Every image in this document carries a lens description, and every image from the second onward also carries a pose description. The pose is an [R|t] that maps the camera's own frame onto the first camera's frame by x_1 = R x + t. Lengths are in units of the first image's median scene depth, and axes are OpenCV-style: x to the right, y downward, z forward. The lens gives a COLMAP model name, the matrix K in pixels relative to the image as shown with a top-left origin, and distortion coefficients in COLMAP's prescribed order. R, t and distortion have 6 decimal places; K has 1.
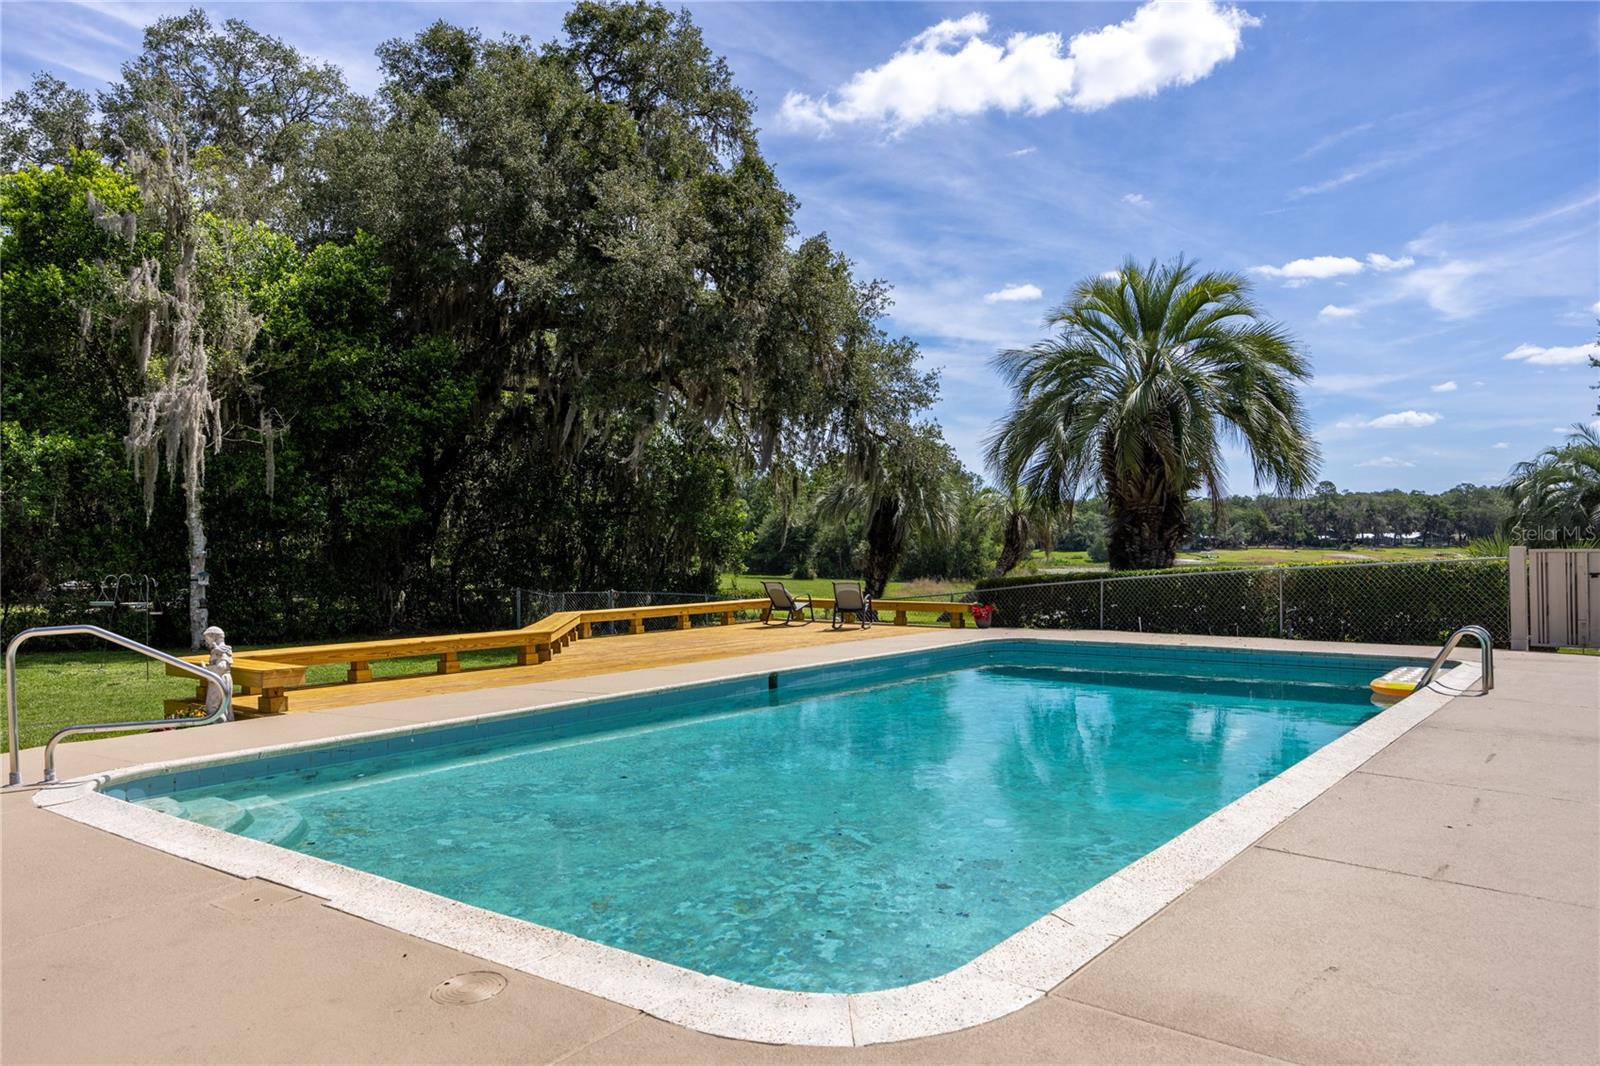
lens RADIAL K [[1139.2, 0, 796.4], [0, 1139.2, 523.5], [0, 0, 1]] dist [-0.013916, -0.000802]
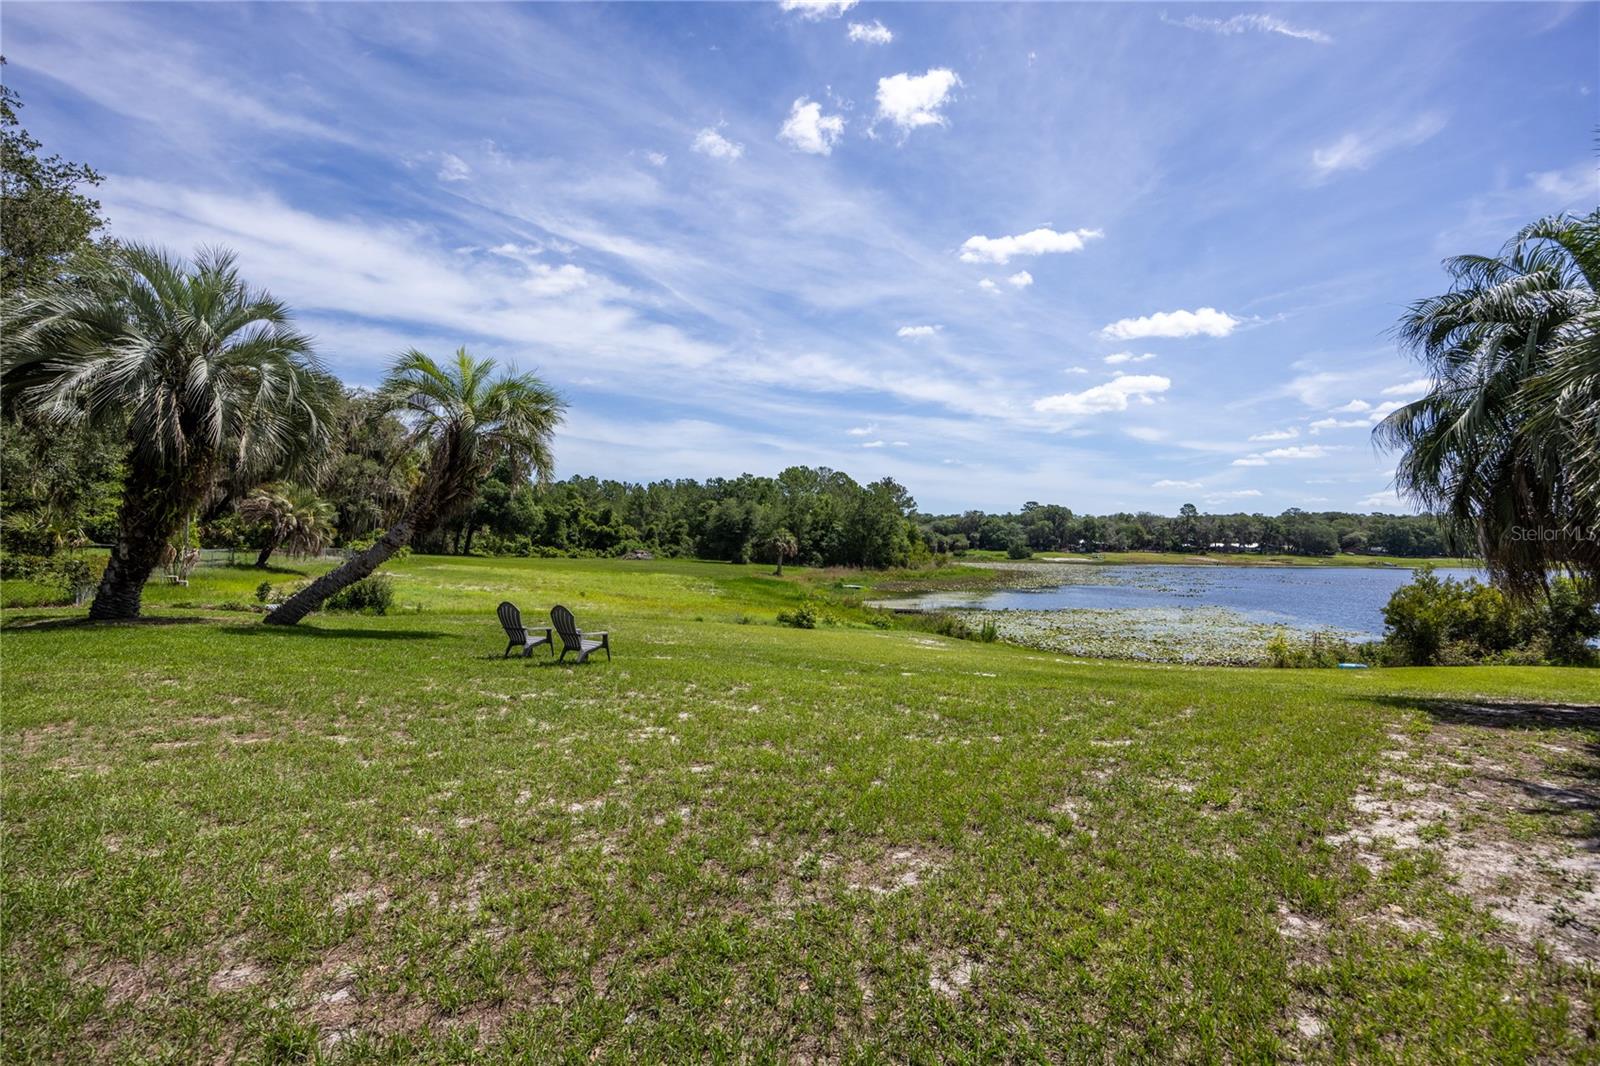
lens RADIAL K [[757.7, 0, 812.3], [0, 757.7, 531.6], [0, 0, 1]] dist [-0.010191, 0.000357]
pose [[0.999161, 0.023558, -0.033511, 0.103289], [-0.023503, 0.999722, 0.002021, 0.010112], [0.033549, -0.001232, 0.999436, 0.176560]]
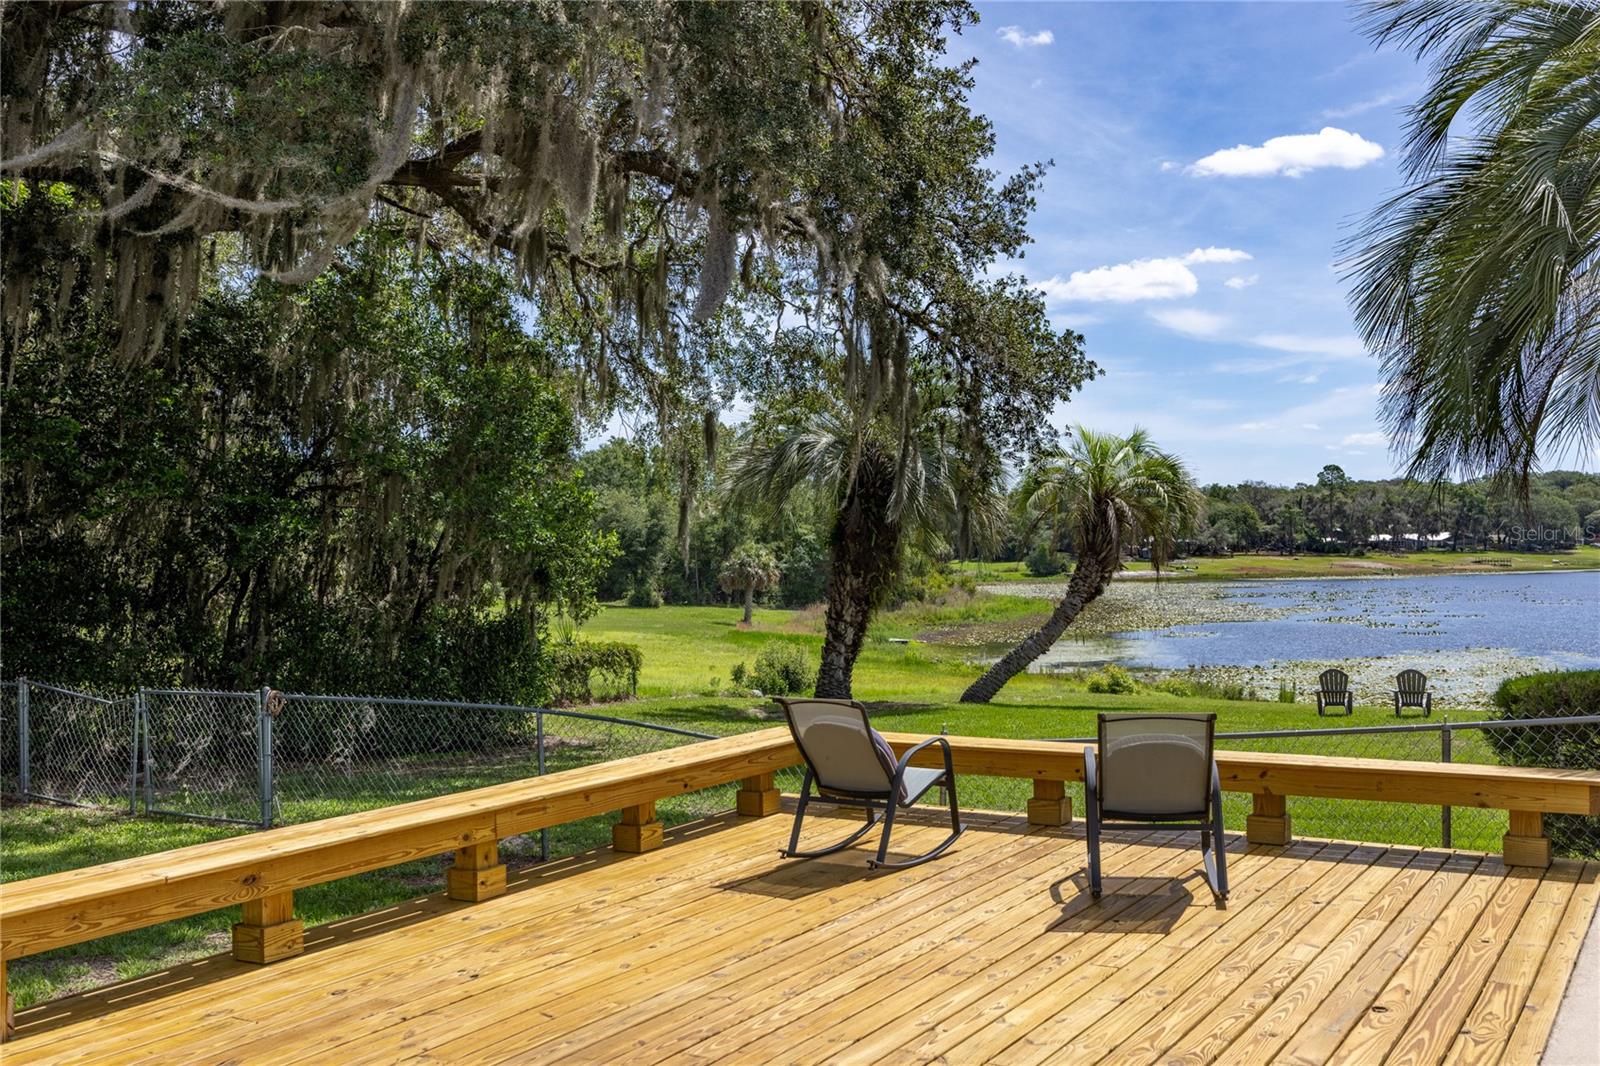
lens RADIAL K [[1527.5, 0, 800.0], [0, 1527.5, 533.0], [0, 0, 1]] dist [-0.010483, -0.006411]
pose [[0.992864, -0.007119, 0.119036, -0.008774], [0.006617, 0.999967, 0.004609, 0.001351], [-0.119065, -0.003789, 0.992879, 0.084112]]
